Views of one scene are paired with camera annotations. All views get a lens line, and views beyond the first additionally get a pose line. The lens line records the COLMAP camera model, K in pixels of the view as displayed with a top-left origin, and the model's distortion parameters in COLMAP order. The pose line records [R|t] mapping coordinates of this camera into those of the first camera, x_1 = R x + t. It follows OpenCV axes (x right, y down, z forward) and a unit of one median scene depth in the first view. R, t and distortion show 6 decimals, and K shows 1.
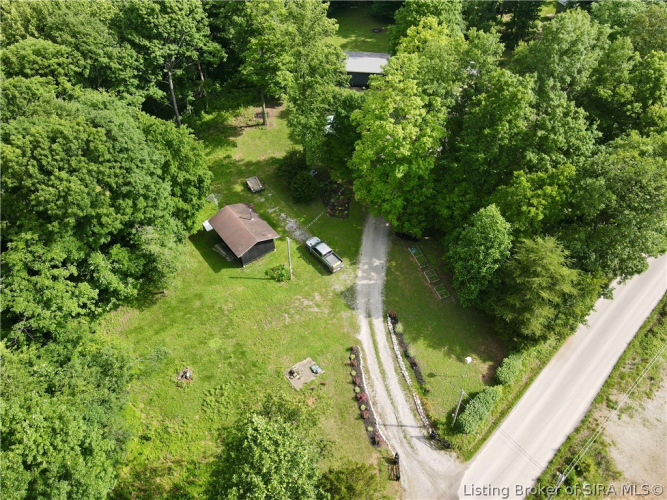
lens RADIAL K [[483.5, 0, 333.5], [0, 483.5, 250.0], [0, 0, 1]] dist [0.010387, 0.004672]
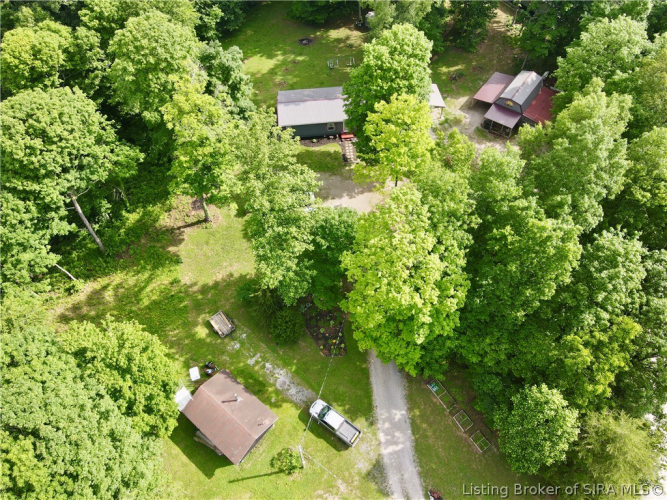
lens RADIAL K [[483.5, 0, 333.5], [0, 483.5, 250.0], [0, 0, 1]] dist [0.010387, 0.004672]
pose [[0.972178, -0.197985, 0.125184, -0.062294], [0.176149, 0.970191, 0.166437, -0.384351], [-0.154405, -0.139756, 0.978073, 0.214089]]
